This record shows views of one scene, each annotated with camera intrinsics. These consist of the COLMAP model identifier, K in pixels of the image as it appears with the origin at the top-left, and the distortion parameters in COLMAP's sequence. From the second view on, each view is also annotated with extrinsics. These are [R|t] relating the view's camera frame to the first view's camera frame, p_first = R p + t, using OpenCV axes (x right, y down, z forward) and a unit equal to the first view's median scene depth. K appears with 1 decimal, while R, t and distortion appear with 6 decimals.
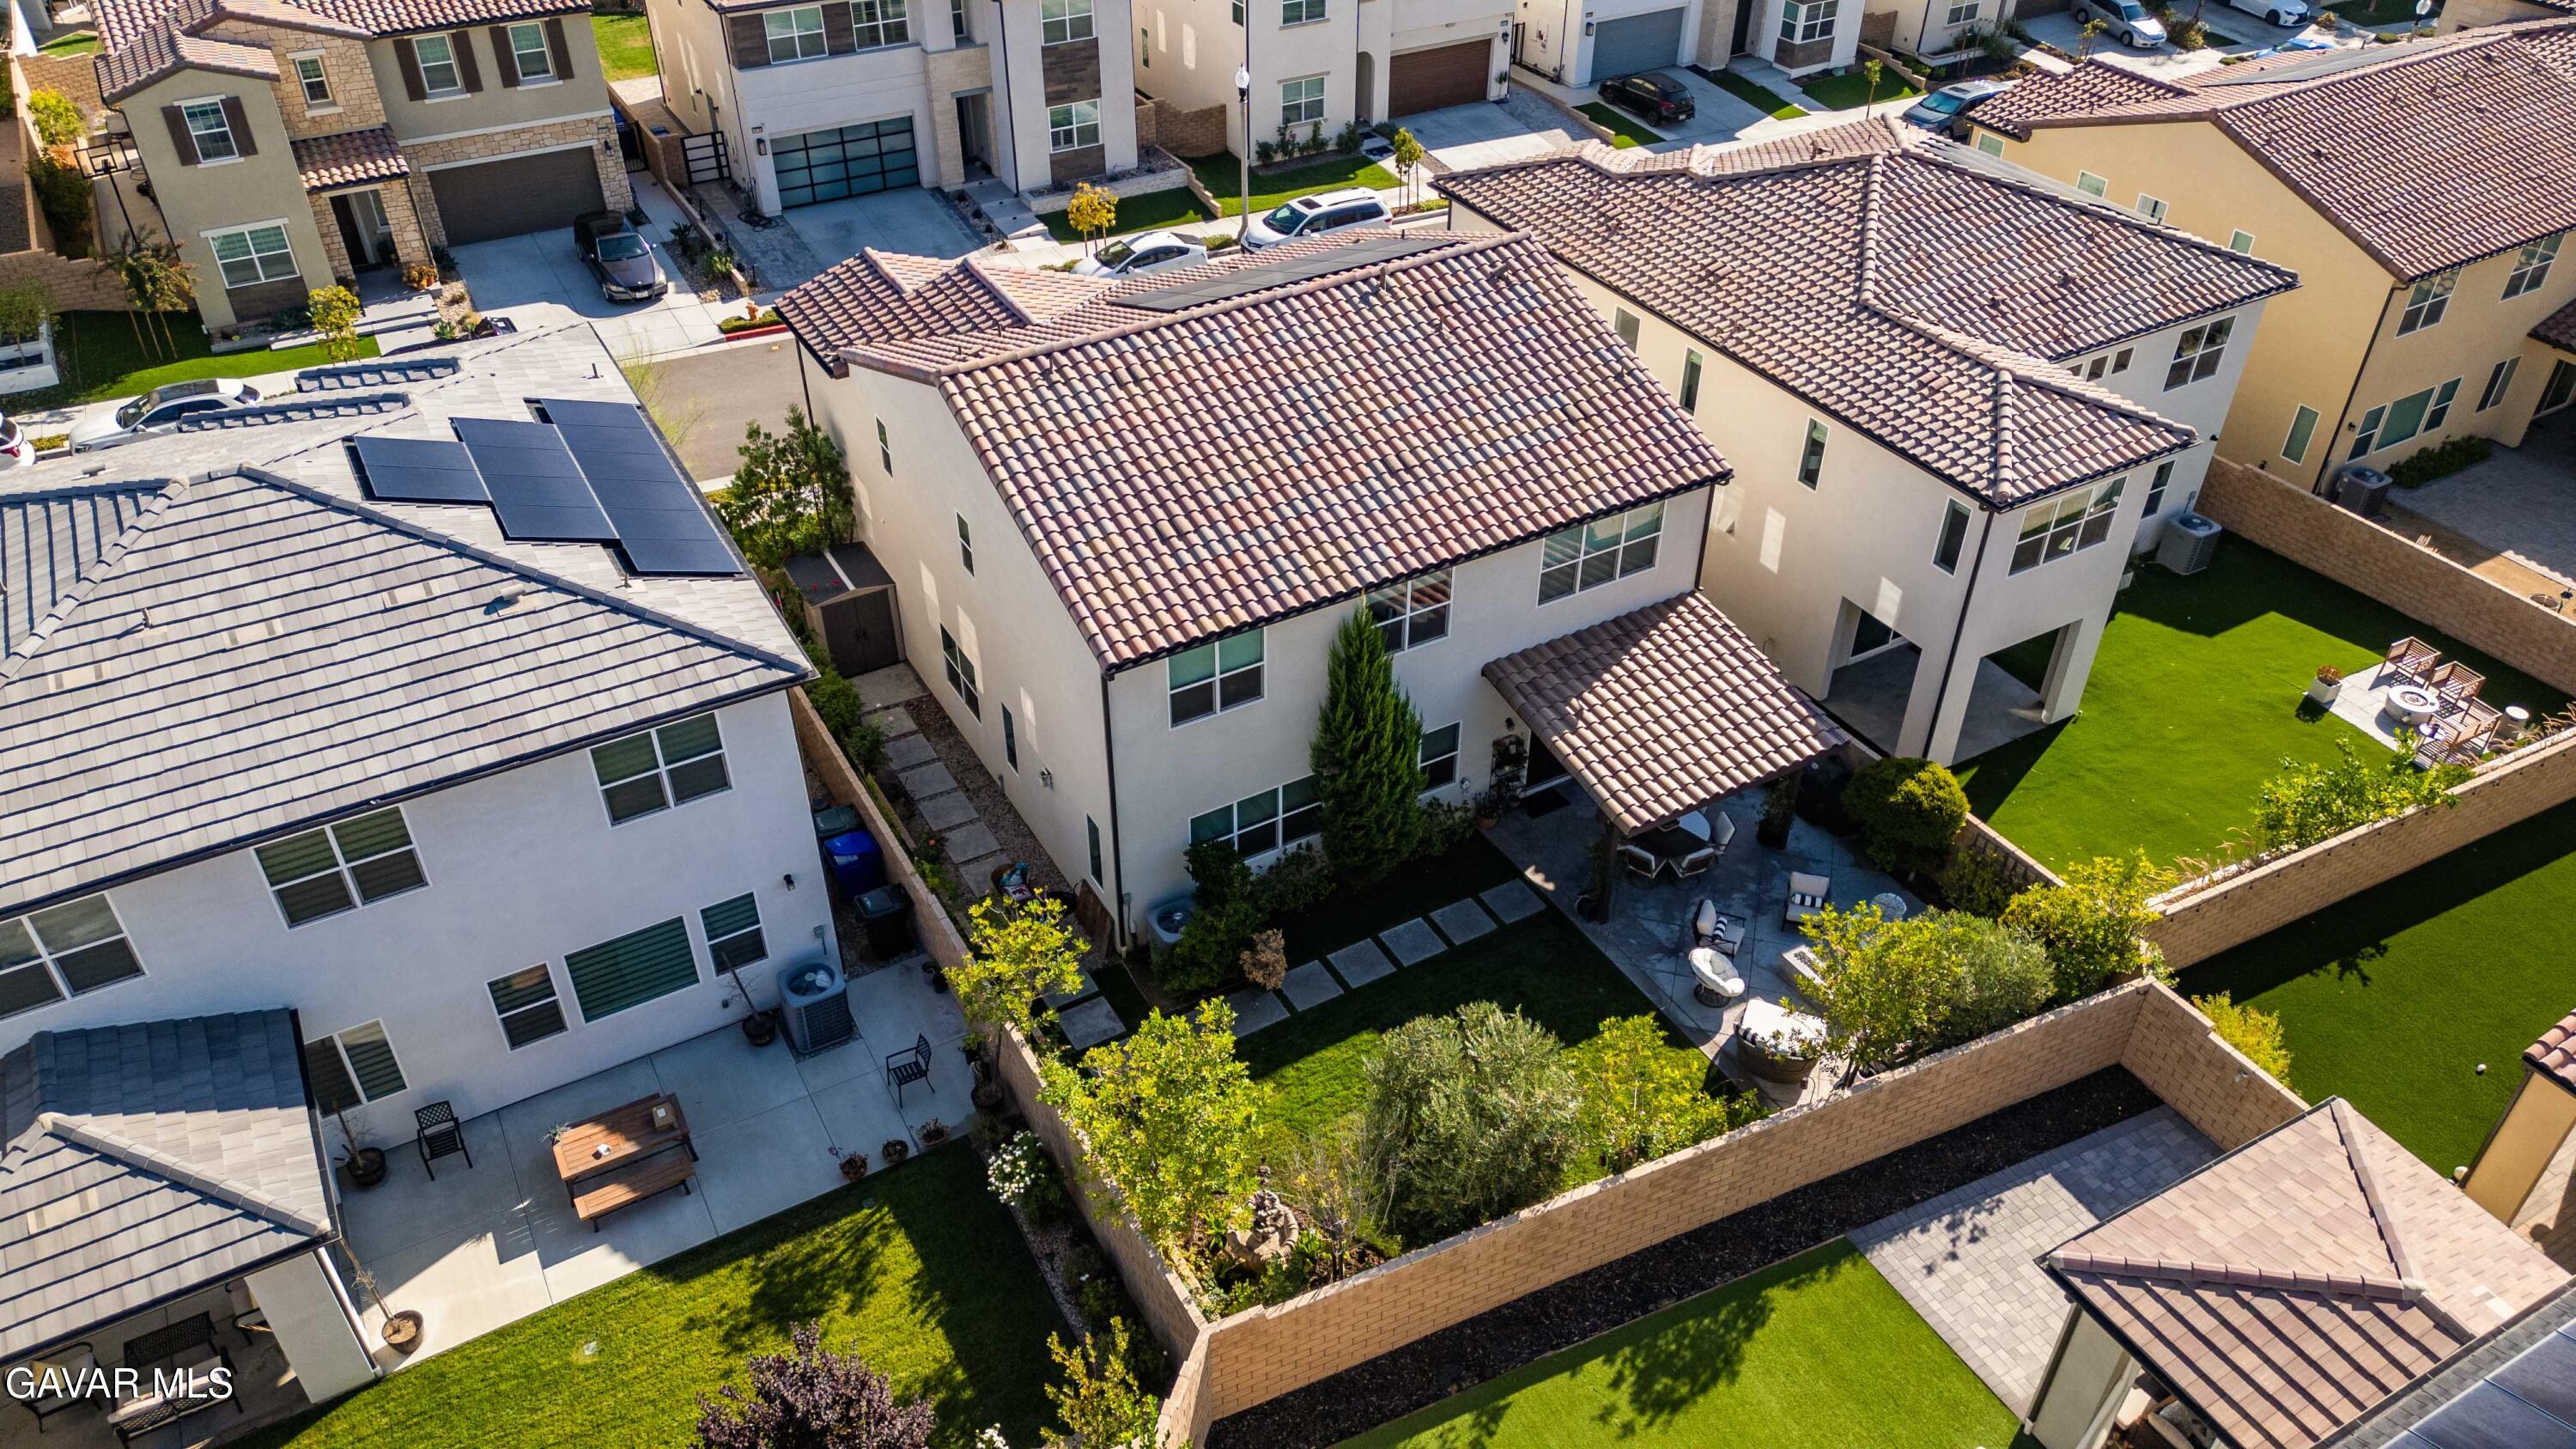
lens RADIAL K [[1812.9, 0, 1279.8], [0, 1812.9, 730.0], [0, 0, 1]] dist [0.040228, -0.010727]
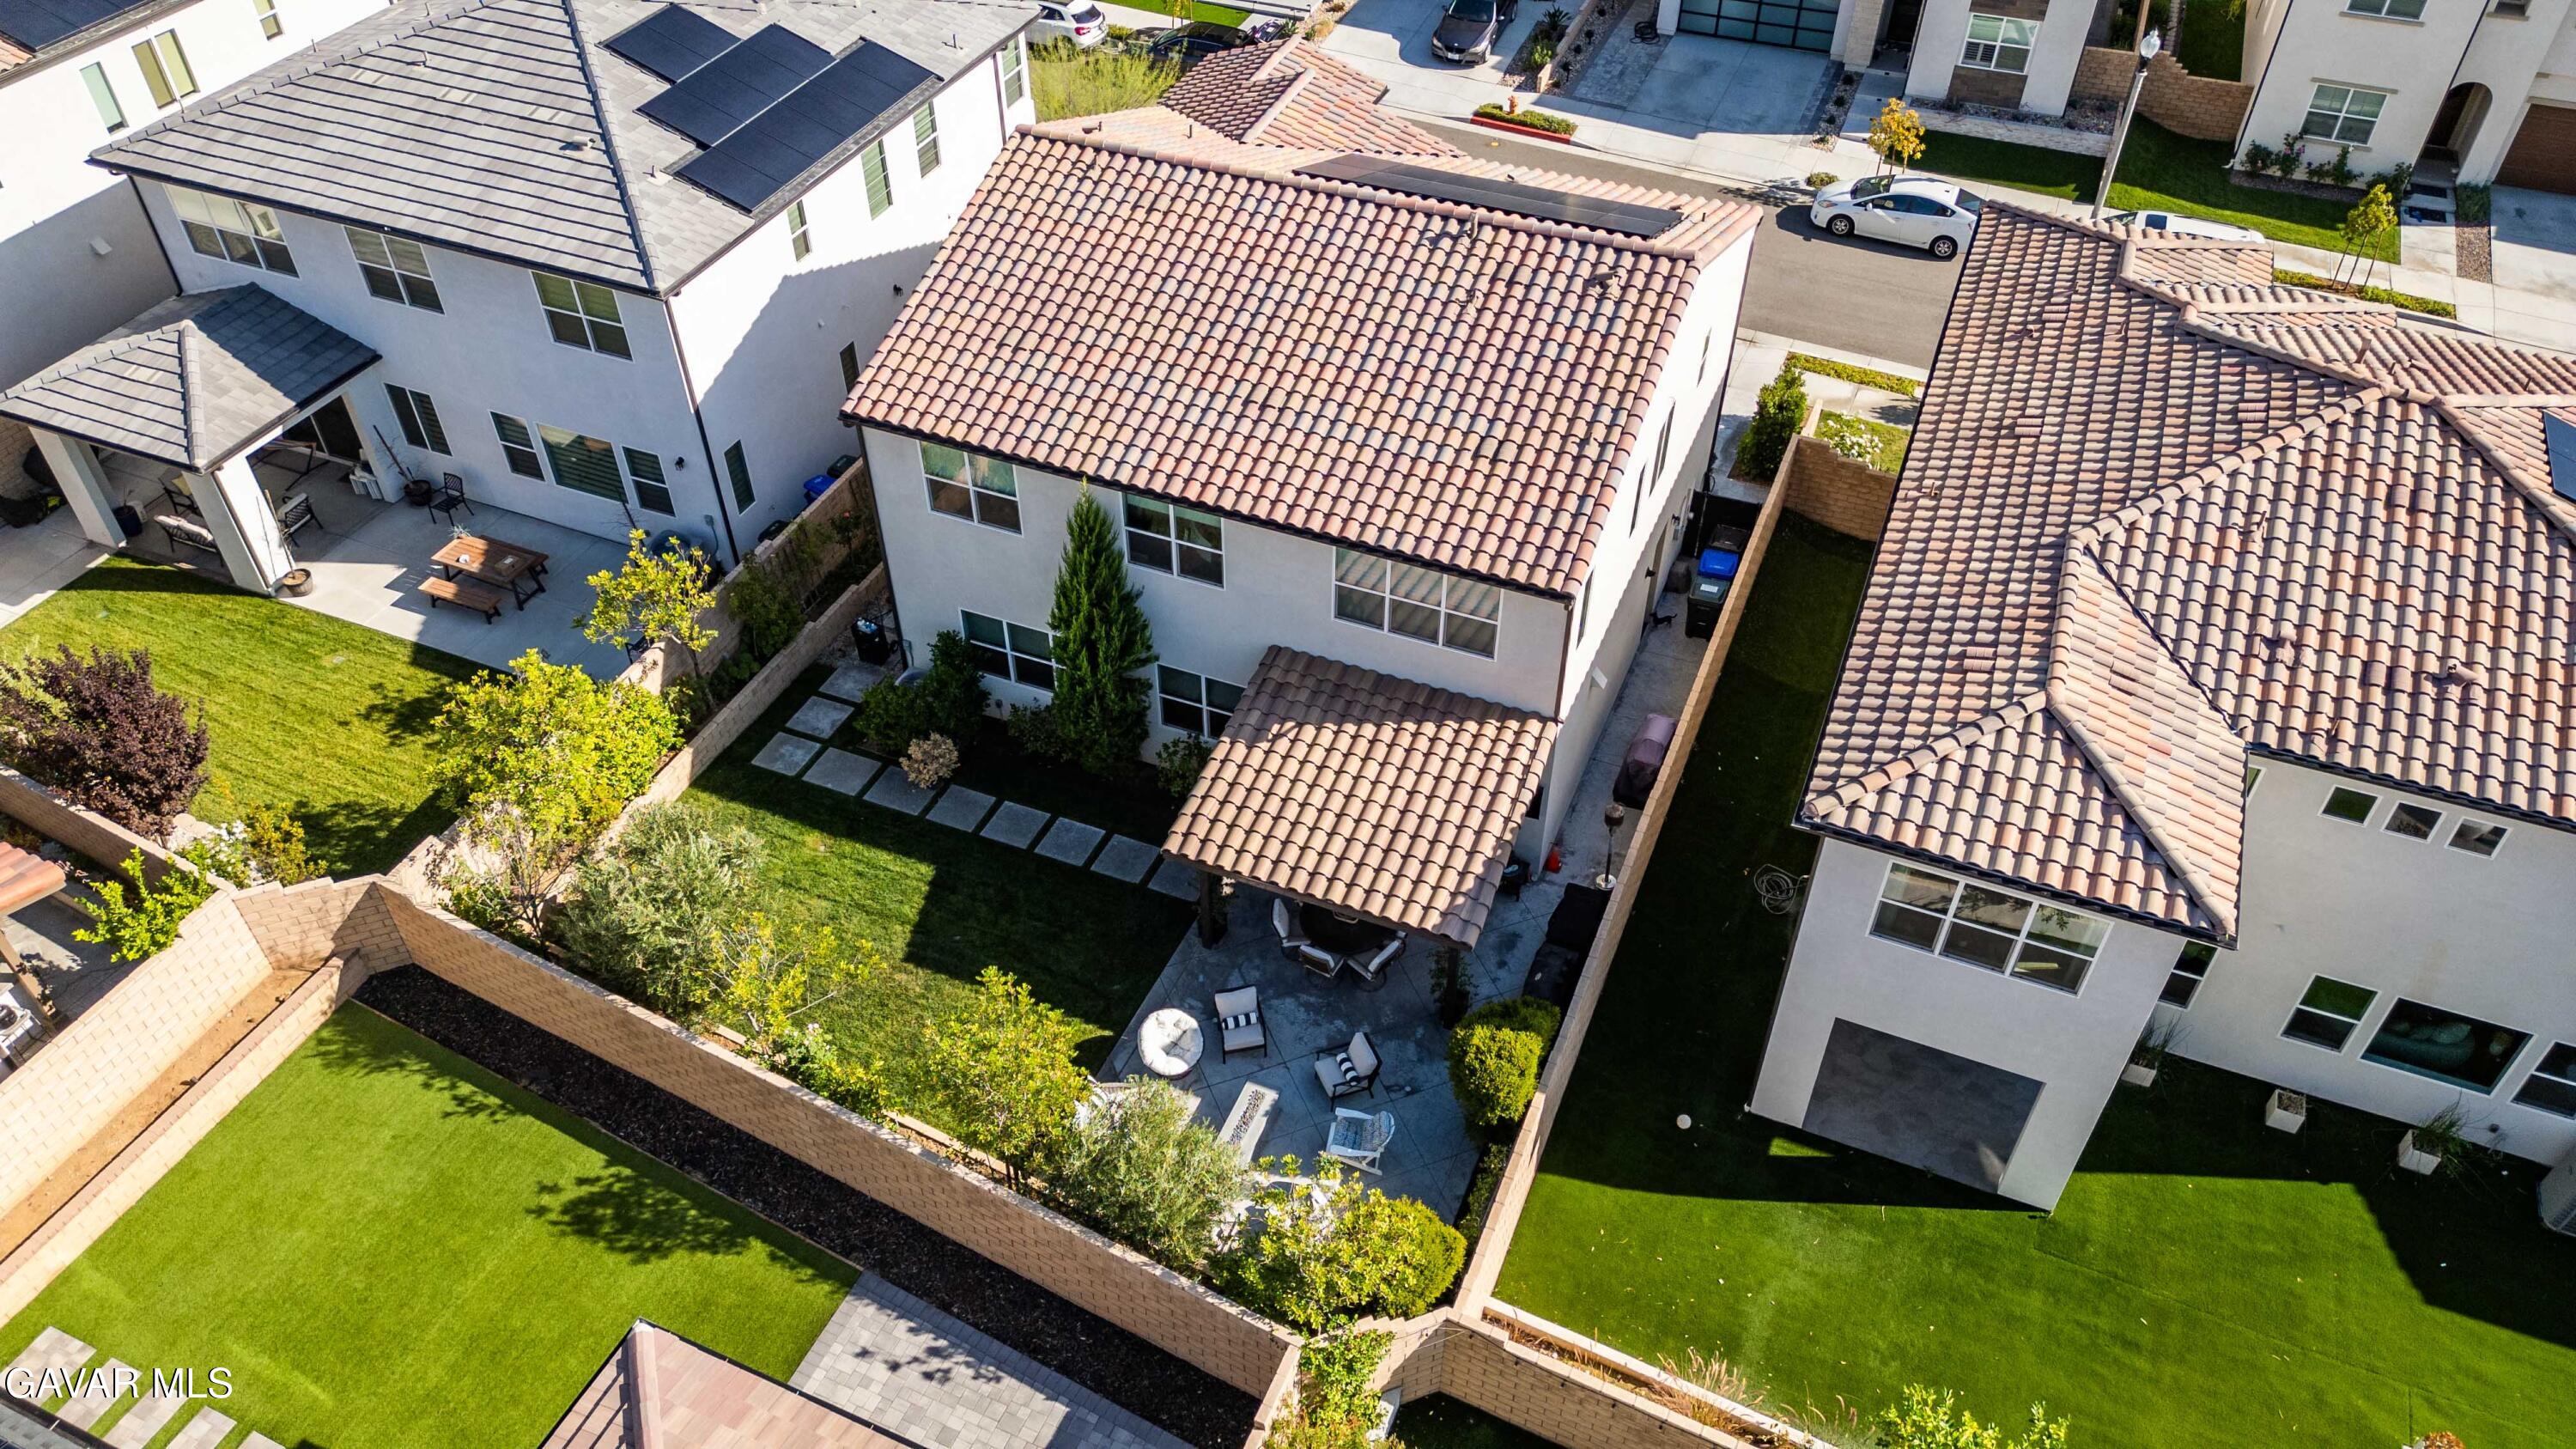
lens RADIAL K [[1812.9, 0, 1280.2], [0, 1812.9, 722.0], [0, 0, 1]] dist [0.040228, -0.010727]
pose [[0.605080, 0.534354, -0.590207, 0.358142], [-0.478283, 0.836603, 0.267097, -0.132290], [0.636493, 0.120671, 0.761784, 0.166387]]
